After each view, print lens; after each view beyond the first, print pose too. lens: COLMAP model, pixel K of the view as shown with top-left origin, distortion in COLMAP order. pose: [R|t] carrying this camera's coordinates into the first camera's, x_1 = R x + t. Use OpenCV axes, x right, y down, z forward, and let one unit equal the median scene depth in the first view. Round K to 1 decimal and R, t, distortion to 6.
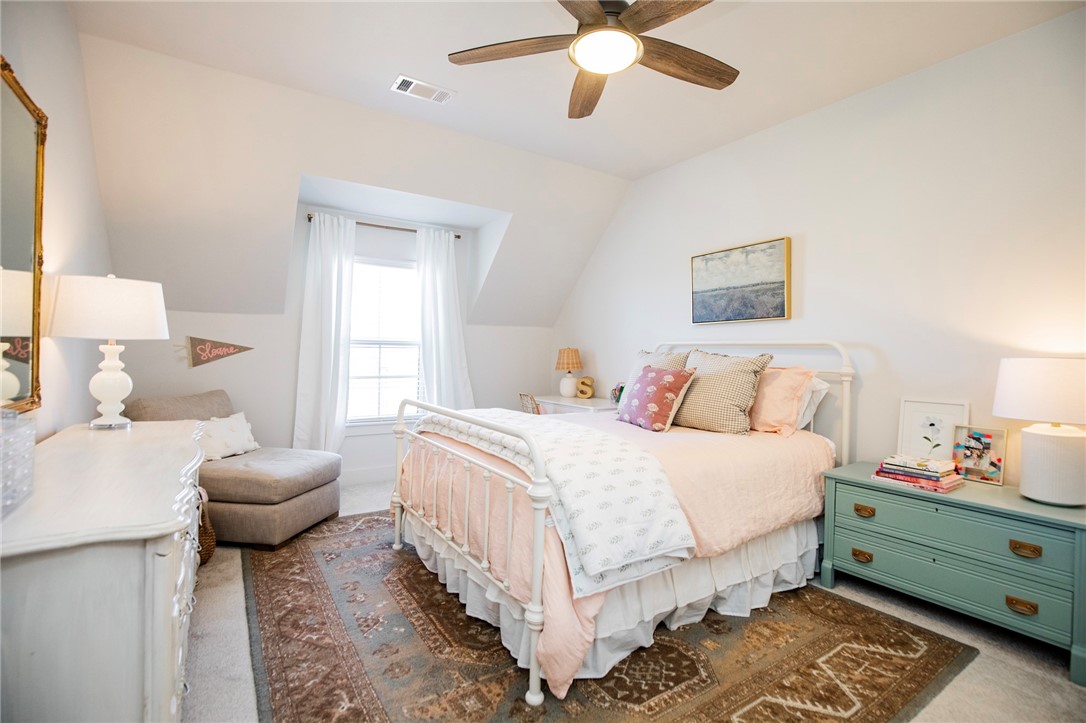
lens RADIAL K [[509.2, 0, 544.3], [0, 509.2, 362.5], [0, 0, 1]] dist [-0.029313, 0.002402]
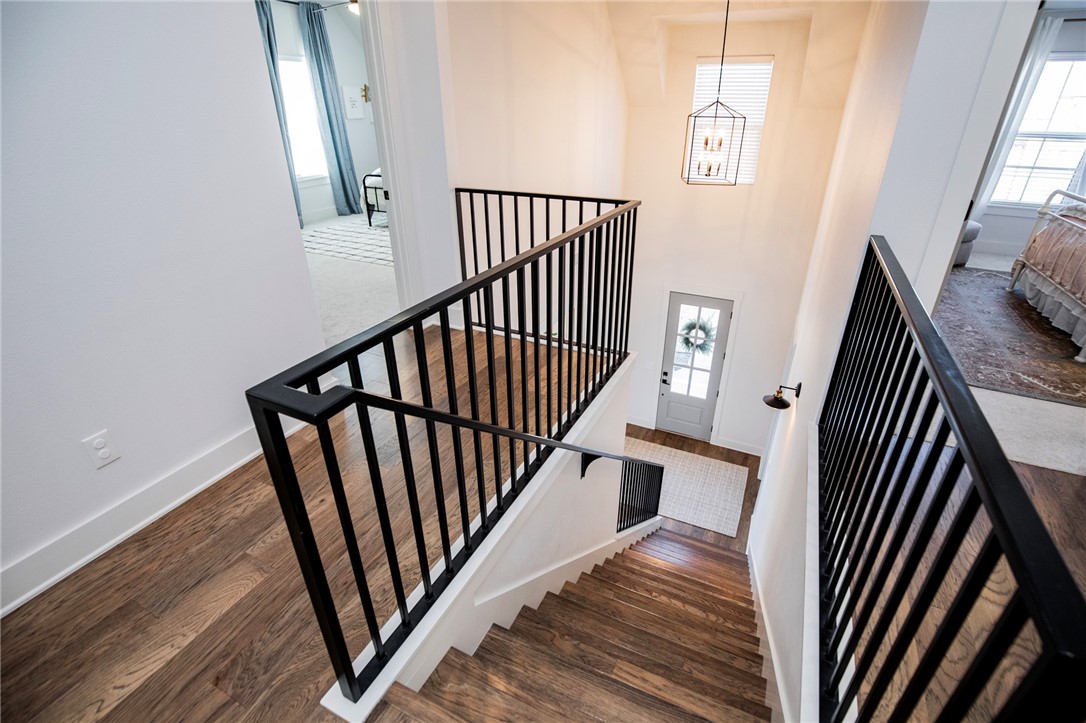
lens RADIAL K [[509.2, 0, 548.7], [0, 509.2, 366.4], [0, 0, 1]] dist [-0.029313, 0.002402]
pose [[0.524303, 0.380648, -0.761717, 0.208196], [-0.019979, 0.899779, 0.435889, -0.051656], [0.851297, -0.213320, 0.479362, -0.940109]]
